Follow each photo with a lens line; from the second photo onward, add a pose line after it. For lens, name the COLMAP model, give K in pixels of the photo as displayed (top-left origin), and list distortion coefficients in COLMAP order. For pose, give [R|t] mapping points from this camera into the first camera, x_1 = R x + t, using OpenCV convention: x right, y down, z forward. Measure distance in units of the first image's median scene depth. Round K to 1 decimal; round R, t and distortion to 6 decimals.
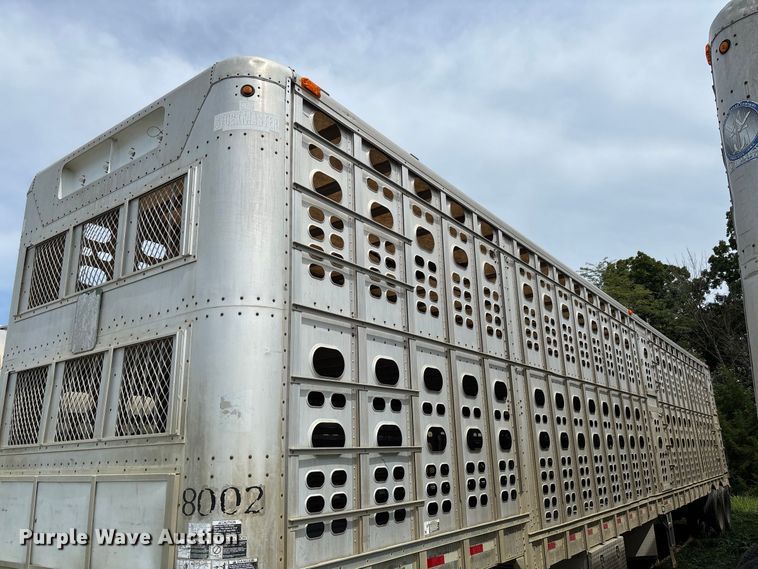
lens RADIAL K [[564.9, 0, 378.4], [0, 564.9, 292.6], [0, 0, 1]] dist [0.060154, -0.071091]
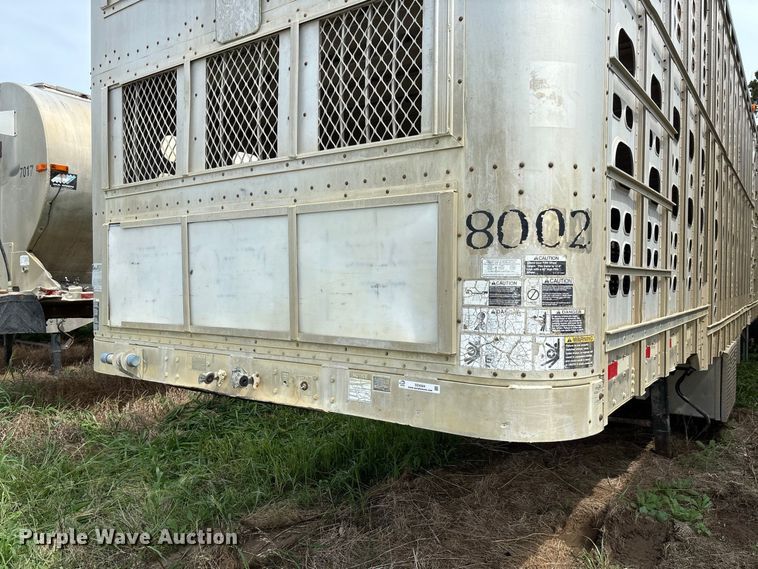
lens RADIAL K [[564.9, 0, 378.4], [0, 564.9, 292.6], [0, 0, 1]] dist [0.060154, -0.071091]
pose [[0.999352, 0.034077, 0.011559, -0.444093], [-0.035973, 0.953736, 0.298485, 0.235208], [-0.000852, -0.298707, 0.954344, 0.329612]]
